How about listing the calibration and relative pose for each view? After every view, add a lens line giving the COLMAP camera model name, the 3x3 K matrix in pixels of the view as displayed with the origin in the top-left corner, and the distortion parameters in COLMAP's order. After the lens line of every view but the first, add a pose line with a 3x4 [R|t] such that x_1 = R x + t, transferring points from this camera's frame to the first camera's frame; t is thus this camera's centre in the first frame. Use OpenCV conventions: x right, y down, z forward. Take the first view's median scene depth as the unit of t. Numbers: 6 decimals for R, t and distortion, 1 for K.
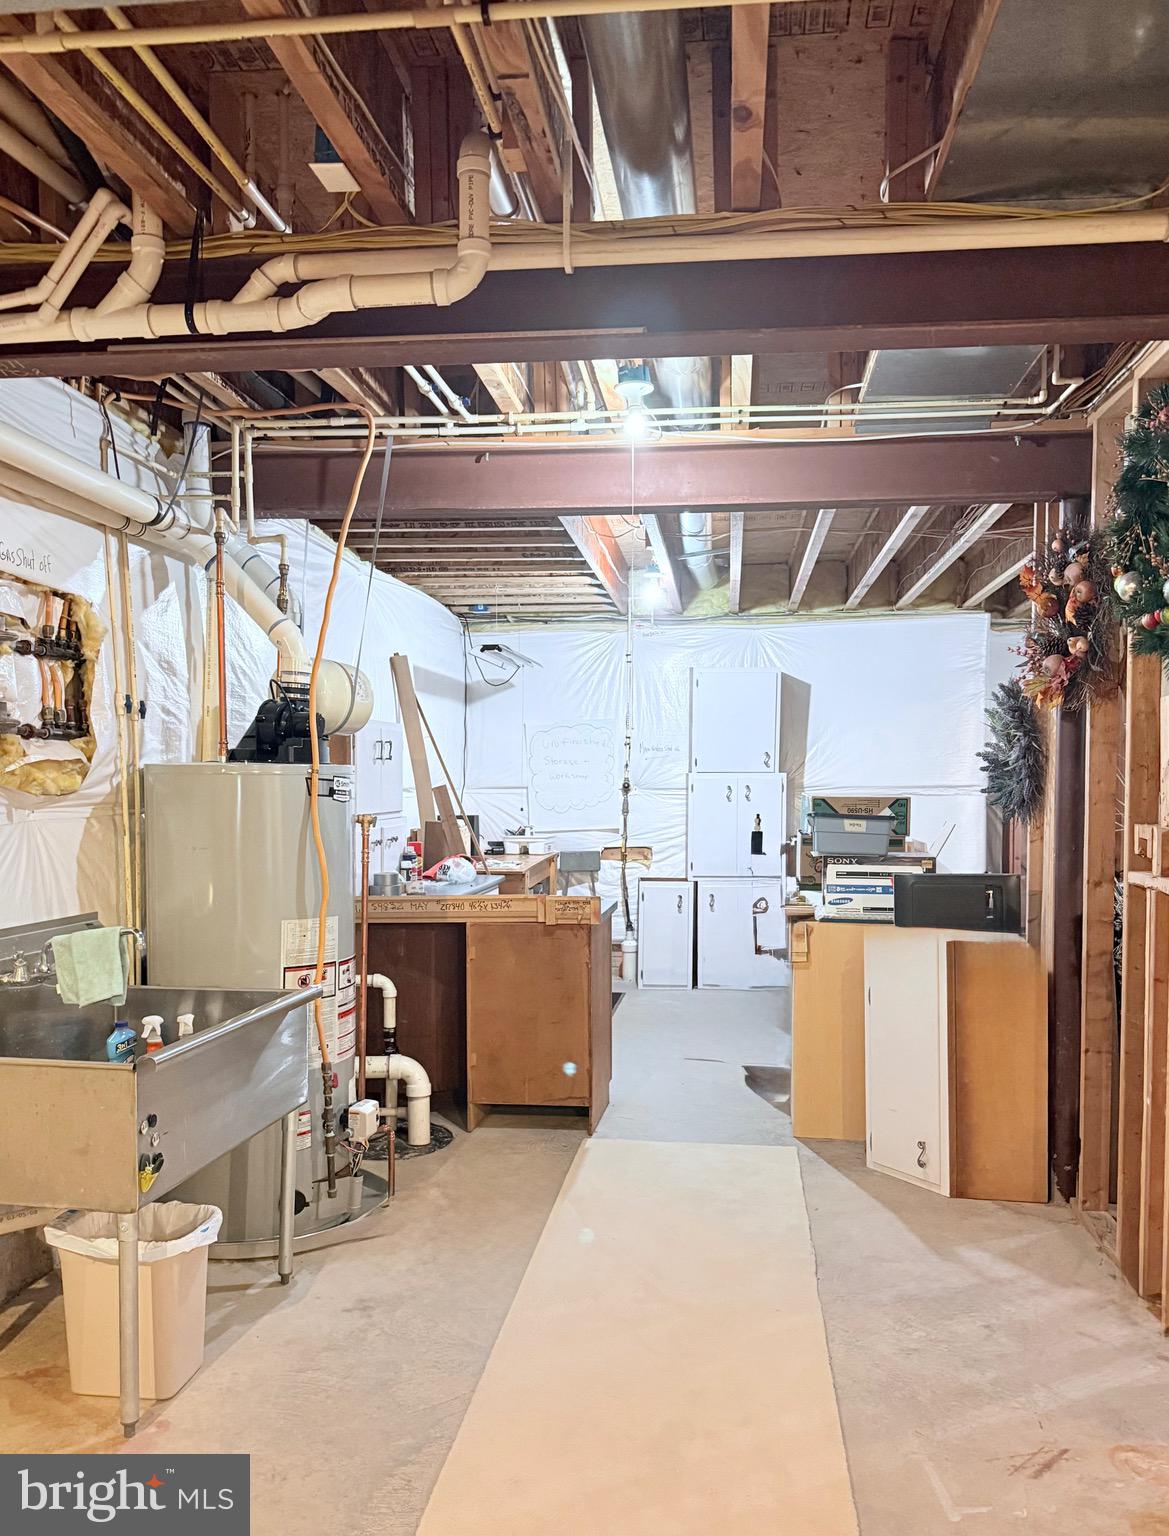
lens RADIAL K [[1219.8, 0, 630.2], [0, 1219.8, 829.3], [0, 0, 1]] dist [0.052047, -0.064845]
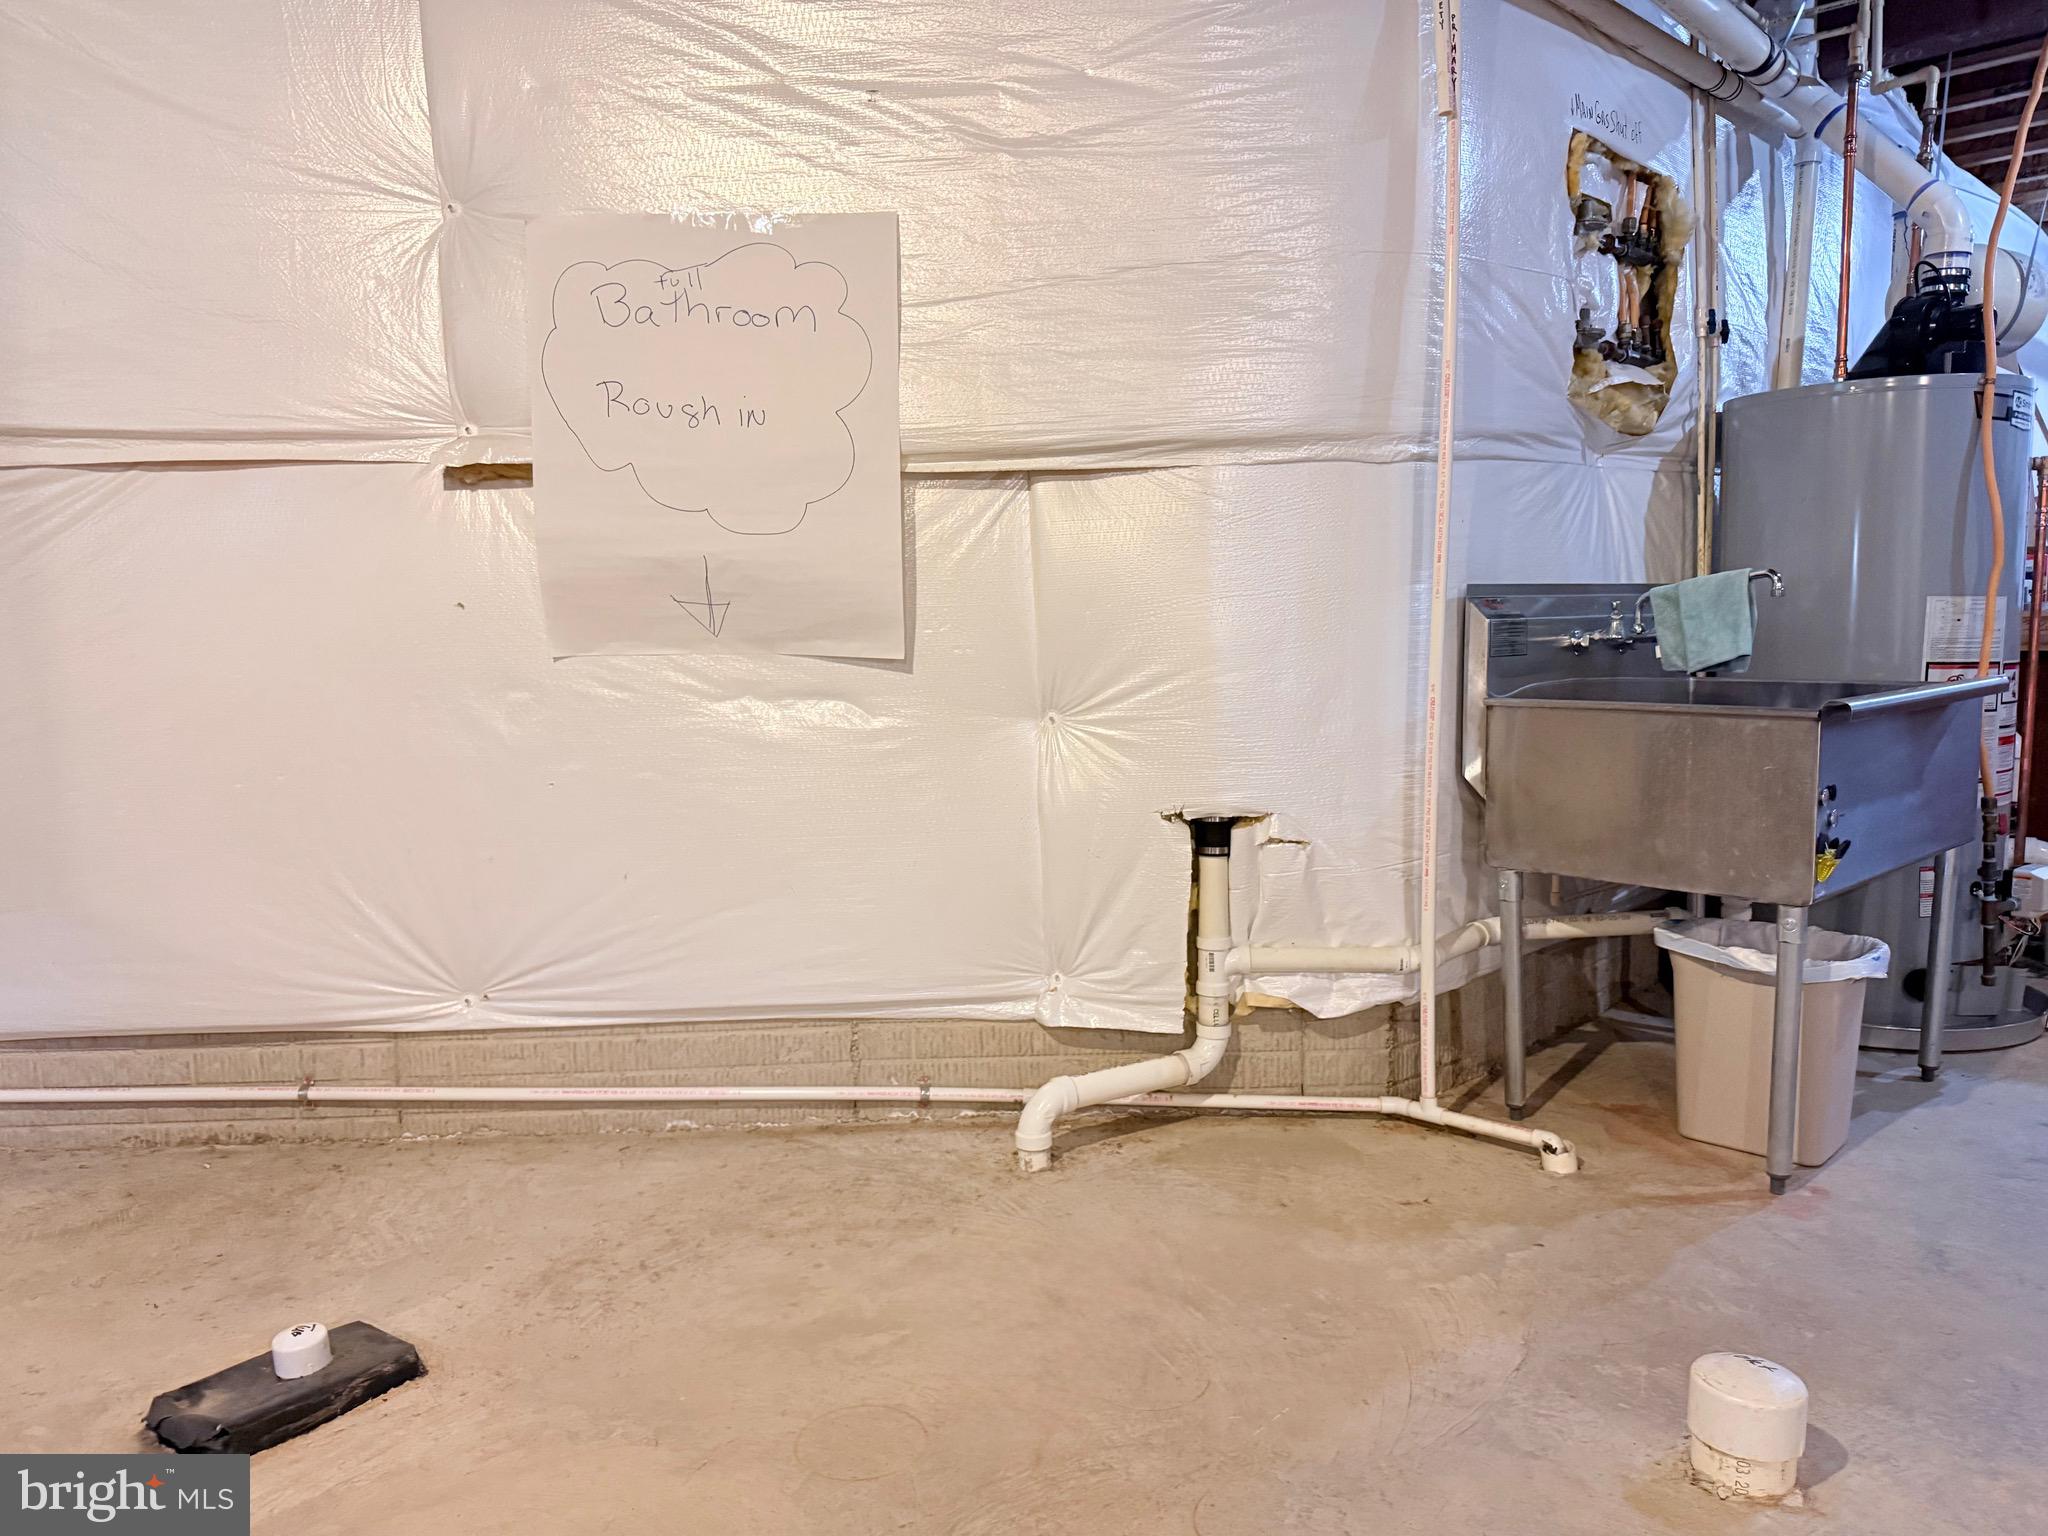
lens RADIAL K [[1457.3, 0, 1023.8], [0, 1457.3, 782.2], [0, 0, 1]] dist [0.044356, -0.073457]
pose [[0.778641, 0.054913, -0.625063, -0.159208], [-0.005489, 0.996721, 0.080726, 0.120440], [0.627446, -0.059426, 0.776389, -0.007582]]
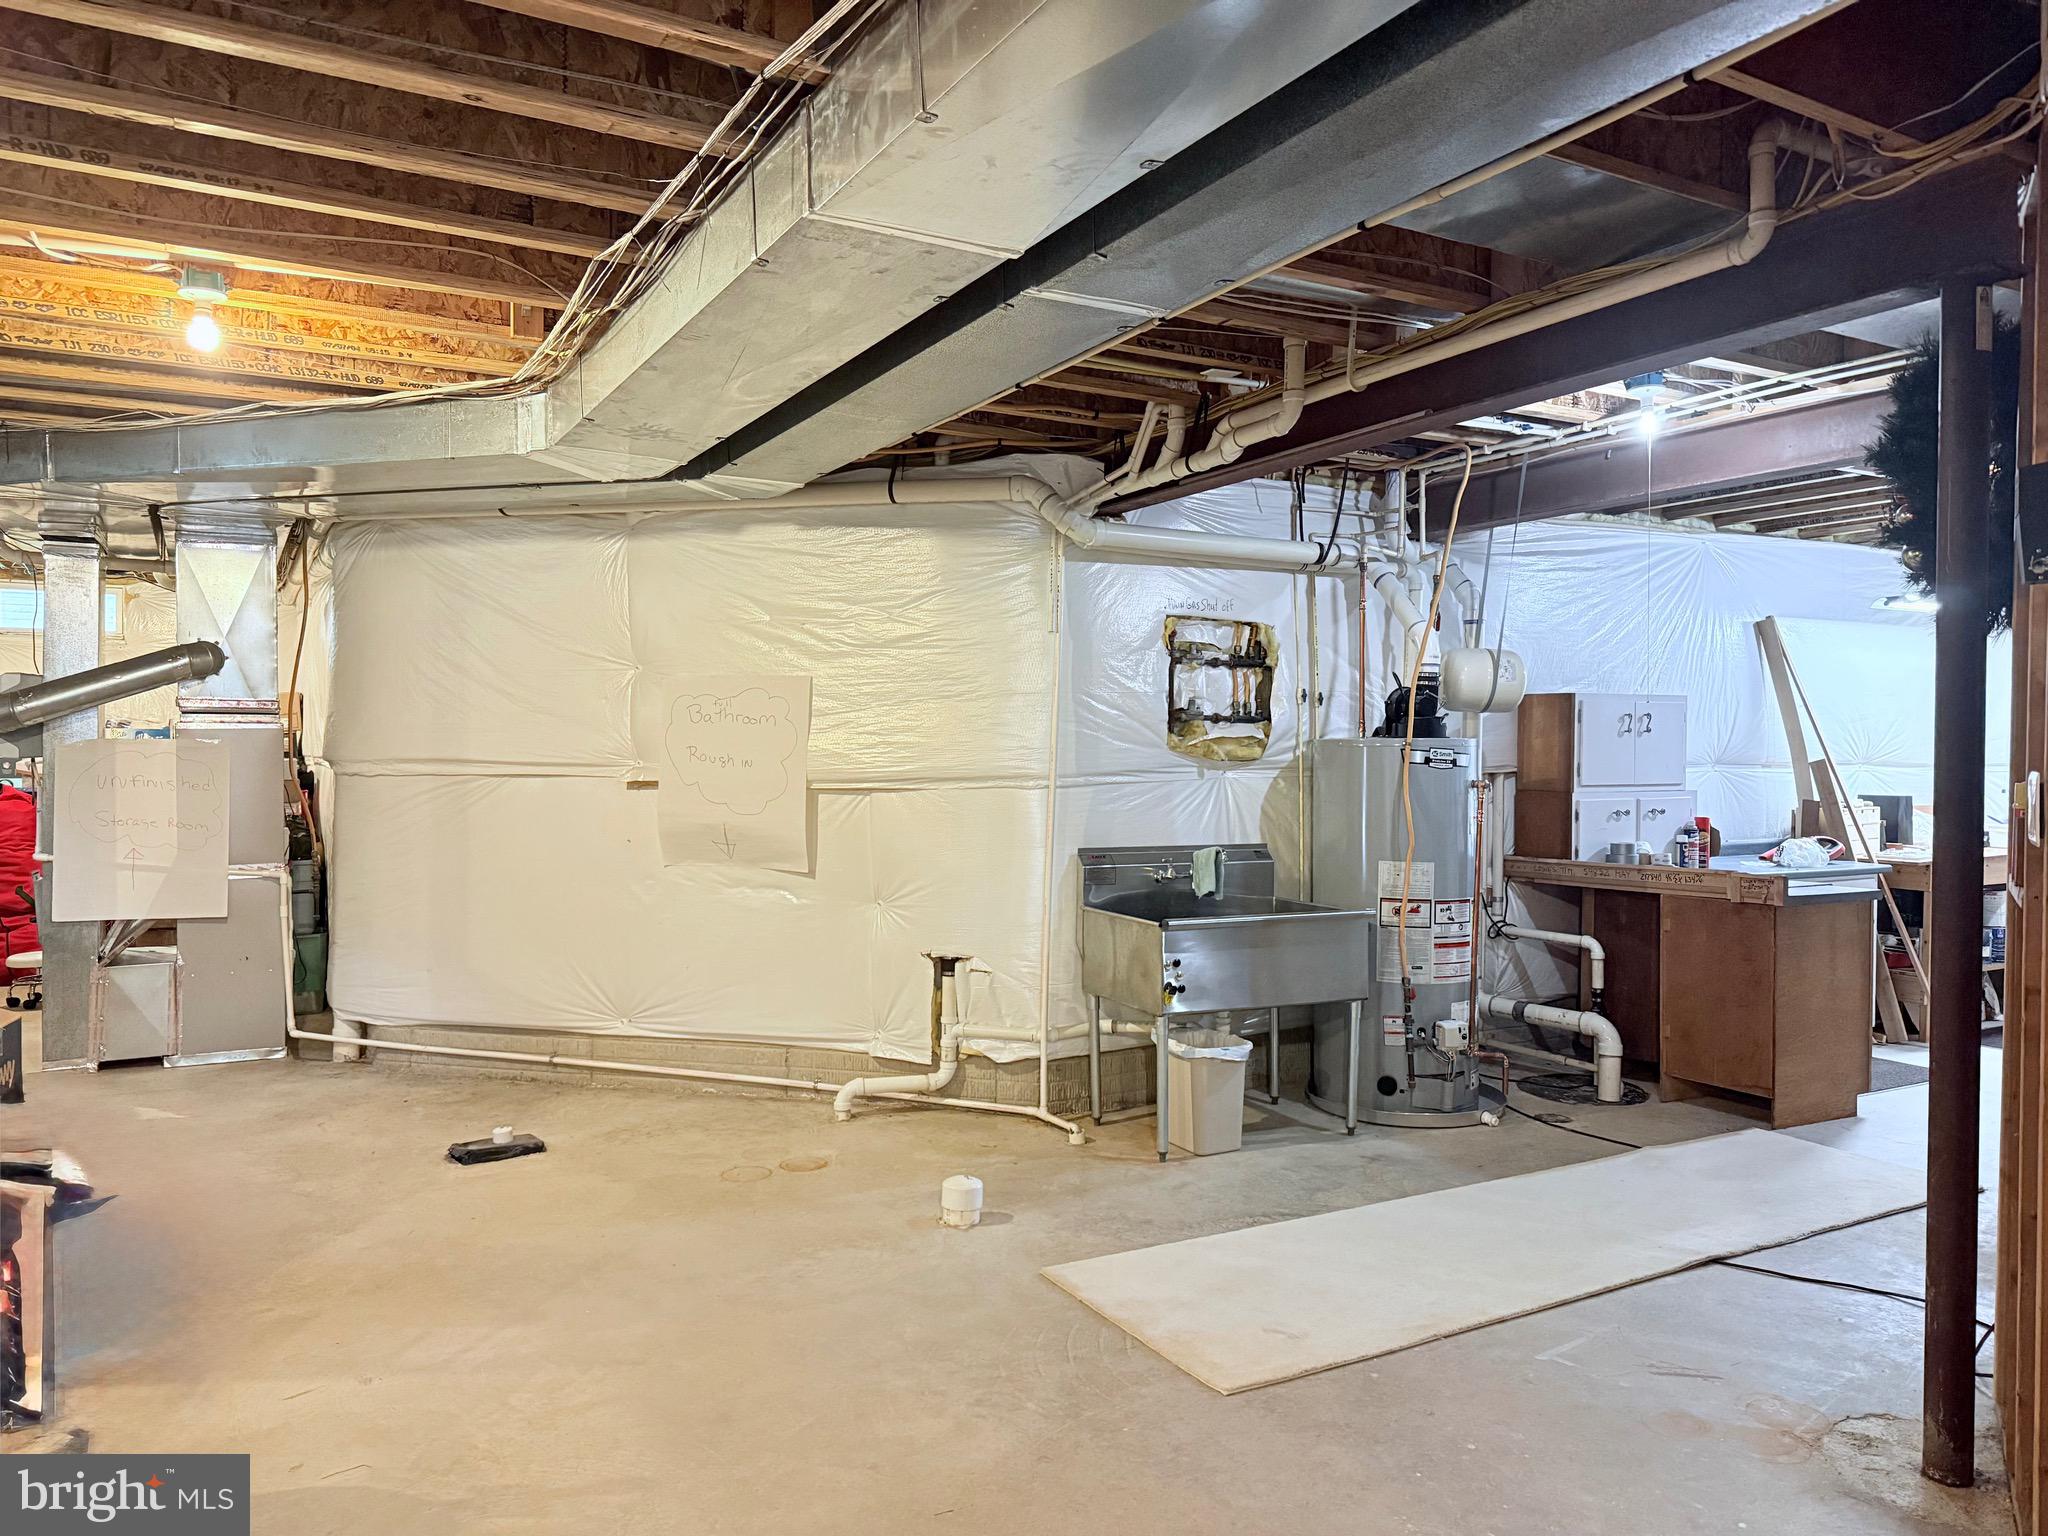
lens RADIAL K [[1457.3, 0, 1041.4], [0, 1457.3, 776.2], [0, 0, 1]] dist [0.044356, -0.073457]
pose [[0.568257, 0.015575, -0.822704, 0.793028], [-0.039727, 0.999174, -0.008525, 0.013811], [0.821892, 0.037528, 0.568406, -0.165121]]
